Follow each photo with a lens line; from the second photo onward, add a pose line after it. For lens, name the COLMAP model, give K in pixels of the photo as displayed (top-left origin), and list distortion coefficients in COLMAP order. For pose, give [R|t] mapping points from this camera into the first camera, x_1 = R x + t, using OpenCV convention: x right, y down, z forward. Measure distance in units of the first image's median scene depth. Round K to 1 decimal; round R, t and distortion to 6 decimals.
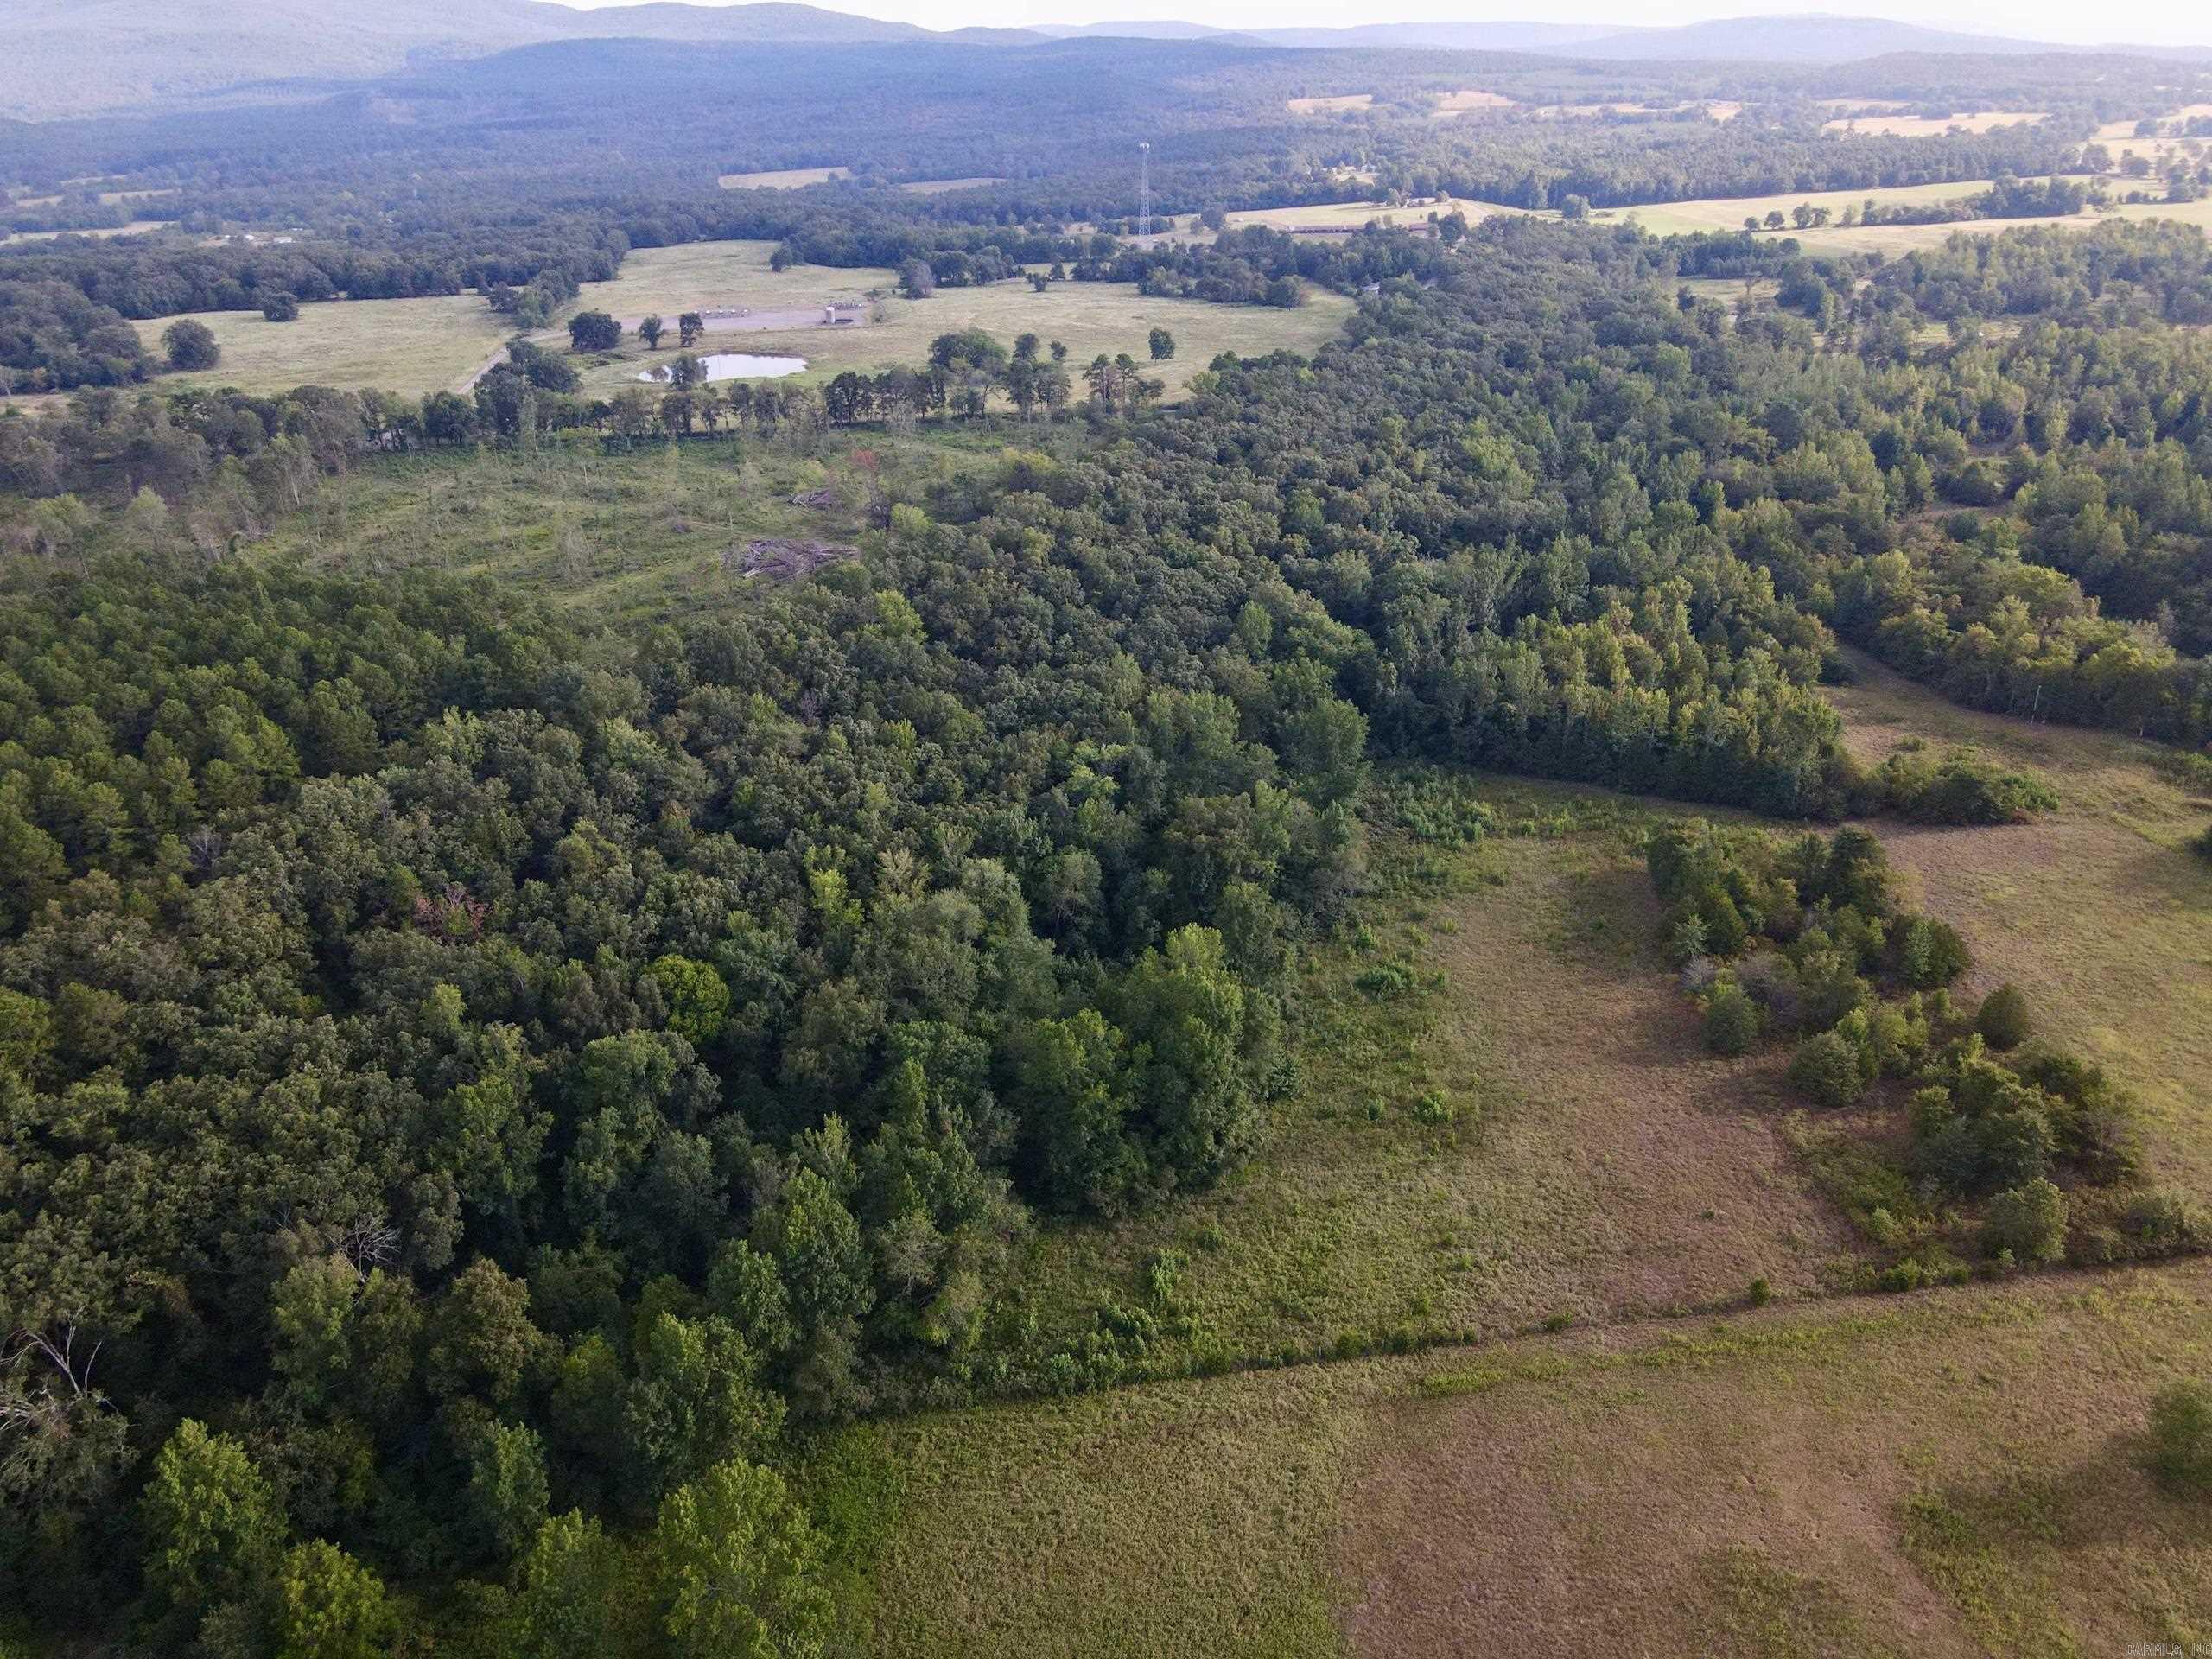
lens RADIAL K [[1548.0, 0, 1106.0], [0, 1548.0, 829.5], [0, 0, 1]] dist [0.019636, 0.000747]
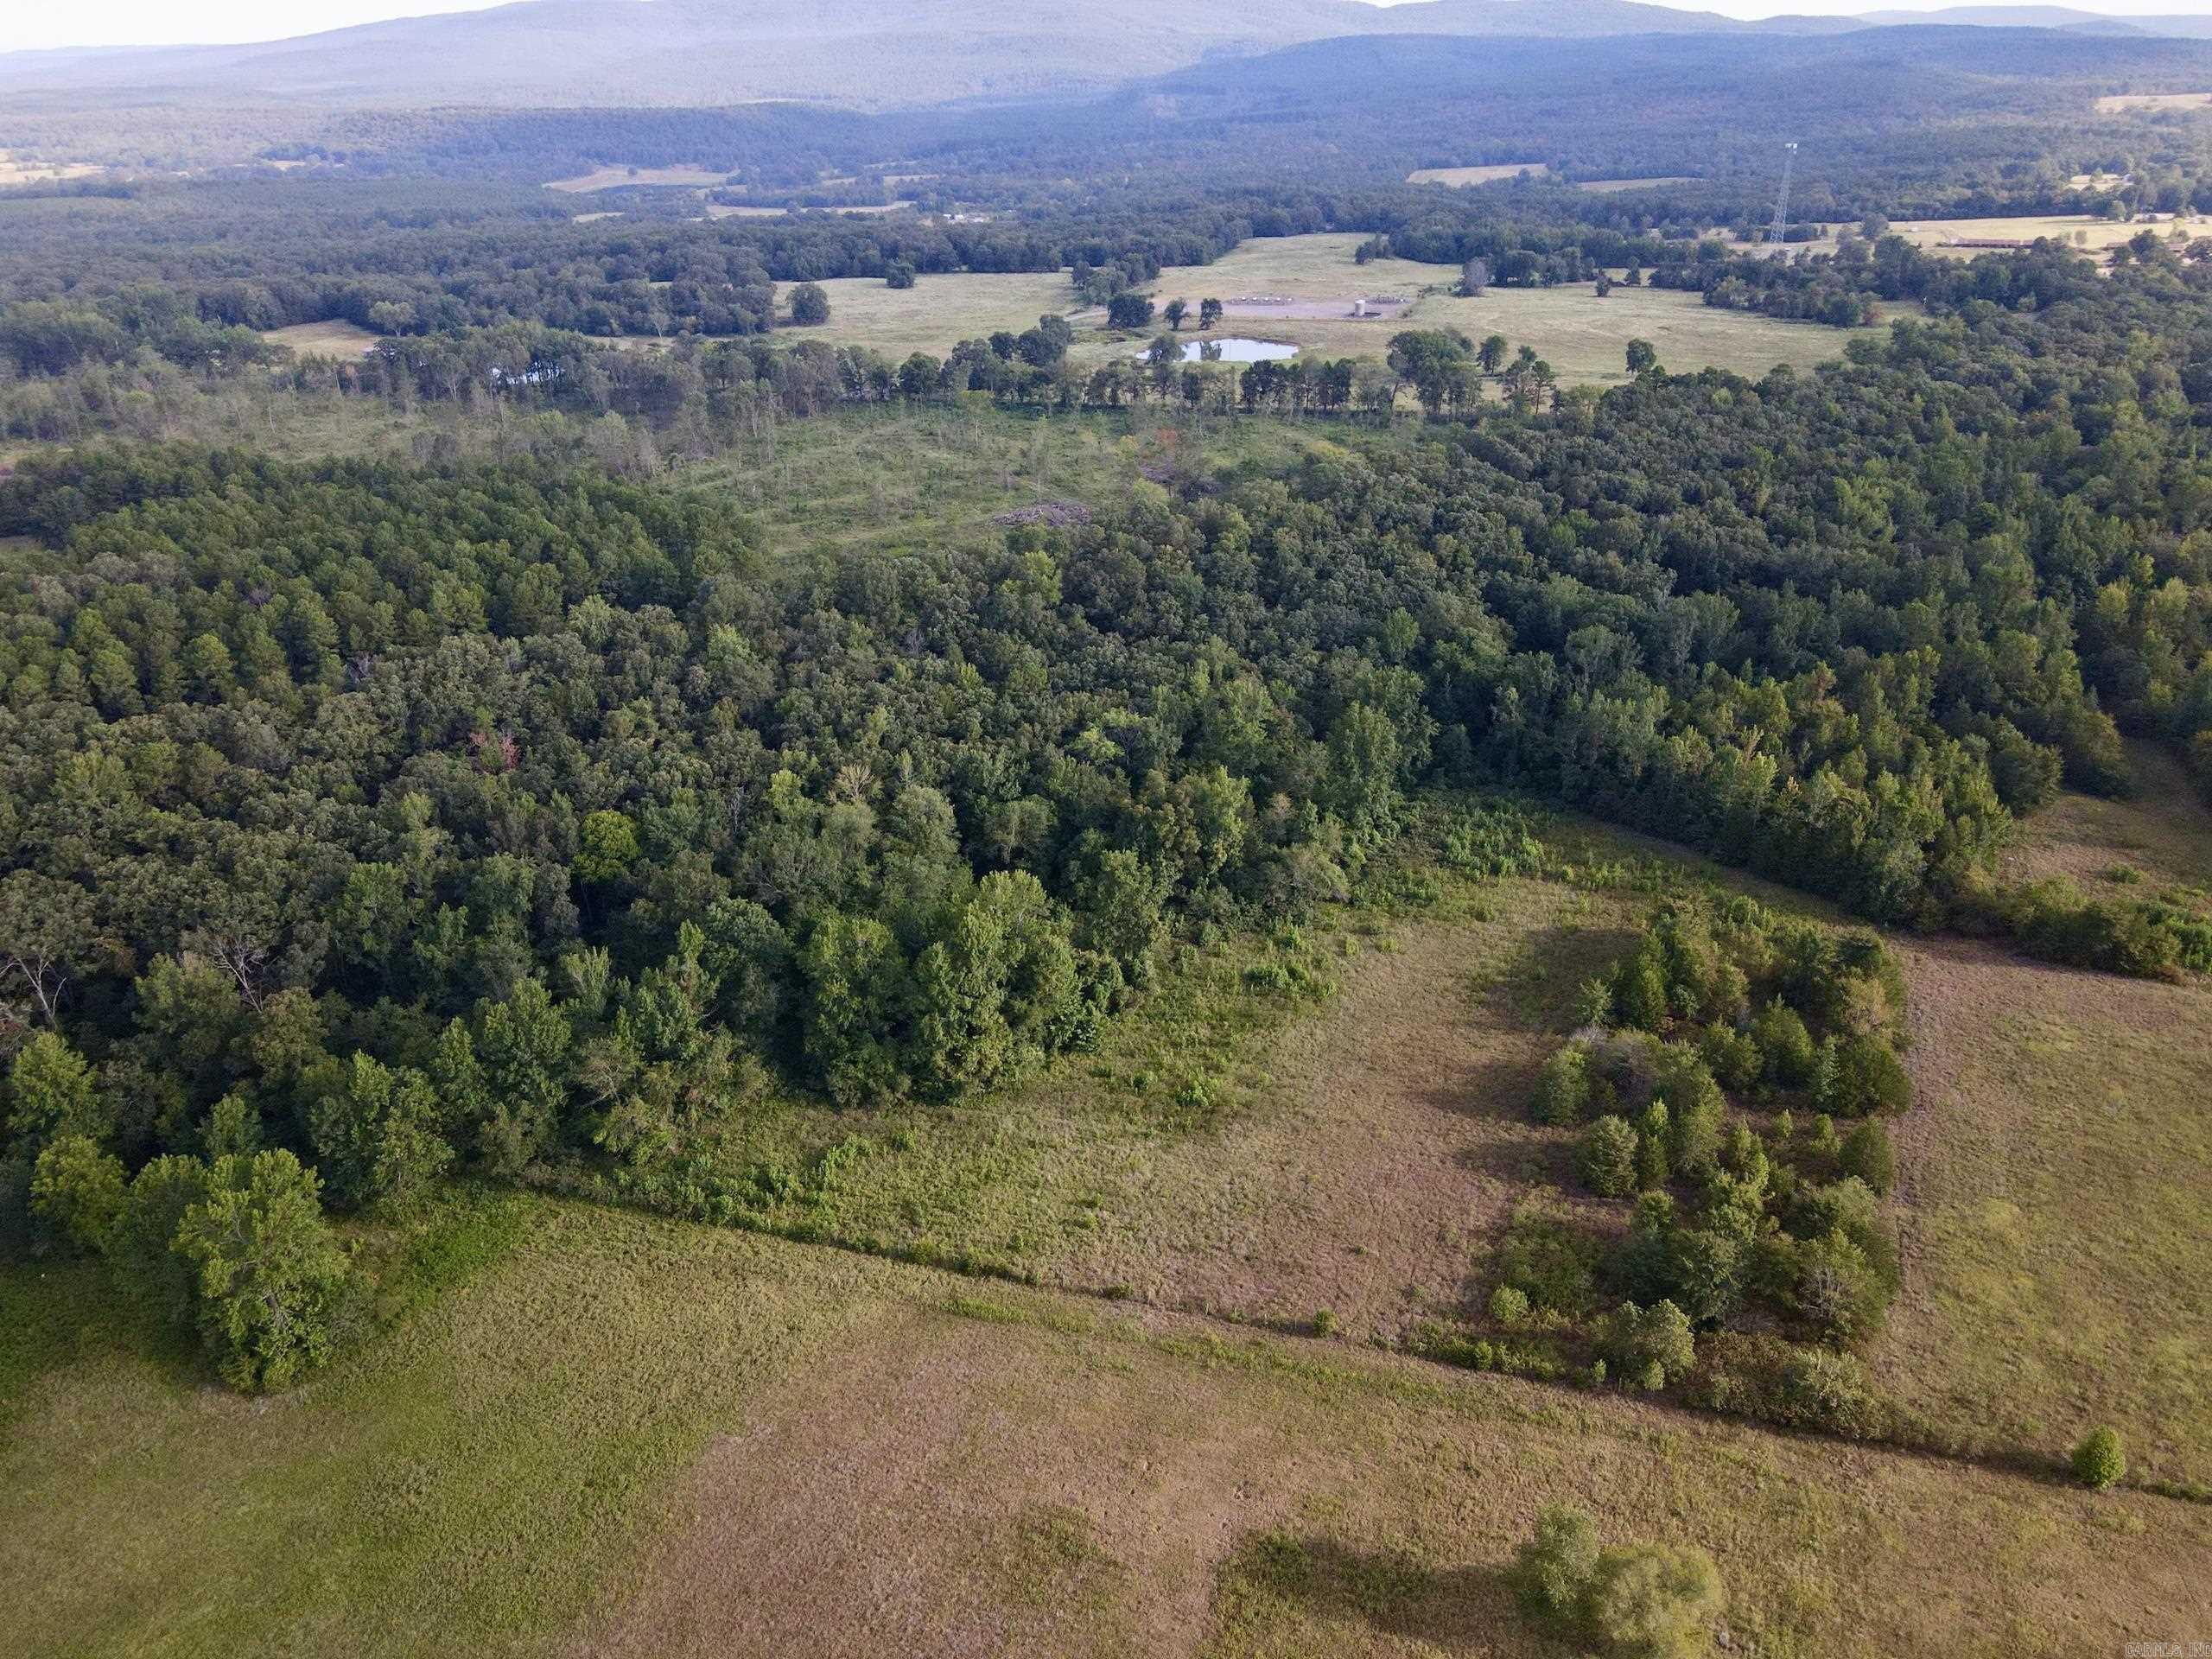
lens RADIAL K [[1543.5, 0, 1106.0], [0, 1543.5, 829.5], [0, 0, 1]] dist [0.010735, -0.001045]
pose [[0.911062, 0.181955, -0.369943, 0.126683], [-0.180311, 0.982822, 0.039343, -0.005075], [0.370747, 0.030861, 0.928221, 0.006721]]
